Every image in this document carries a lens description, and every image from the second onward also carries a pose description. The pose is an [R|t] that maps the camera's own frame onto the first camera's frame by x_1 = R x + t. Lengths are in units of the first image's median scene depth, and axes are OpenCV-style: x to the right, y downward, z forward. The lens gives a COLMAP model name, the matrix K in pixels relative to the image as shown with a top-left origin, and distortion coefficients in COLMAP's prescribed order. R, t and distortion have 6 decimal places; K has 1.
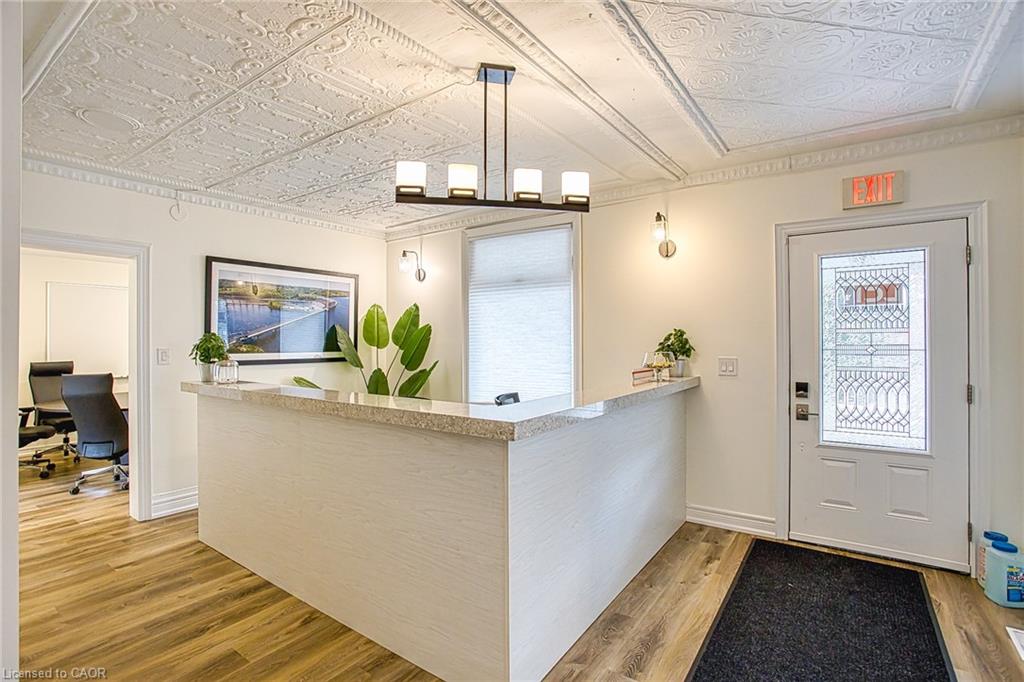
lens RADIAL K [[493.2, 0, 511.5], [0, 493.2, 340.0], [0, 0, 1]] dist [-0.039254, 0.010554]
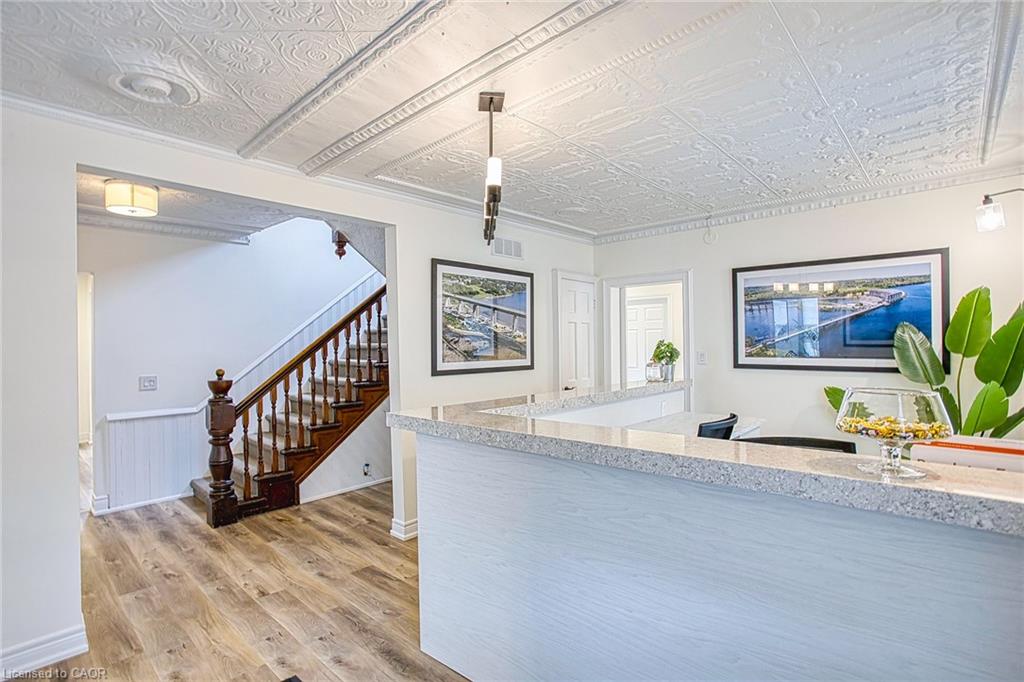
lens RADIAL K [[493.2, 0, 504.1], [0, 493.2, 345.3], [0, 0, 1]] dist [-0.039254, 0.010554]
pose [[-0.137285, 0.010723, -0.990474, 0.476911], [0.009706, 0.999908, 0.009480, -0.011640], [0.990484, -0.008312, -0.137376, 0.543553]]
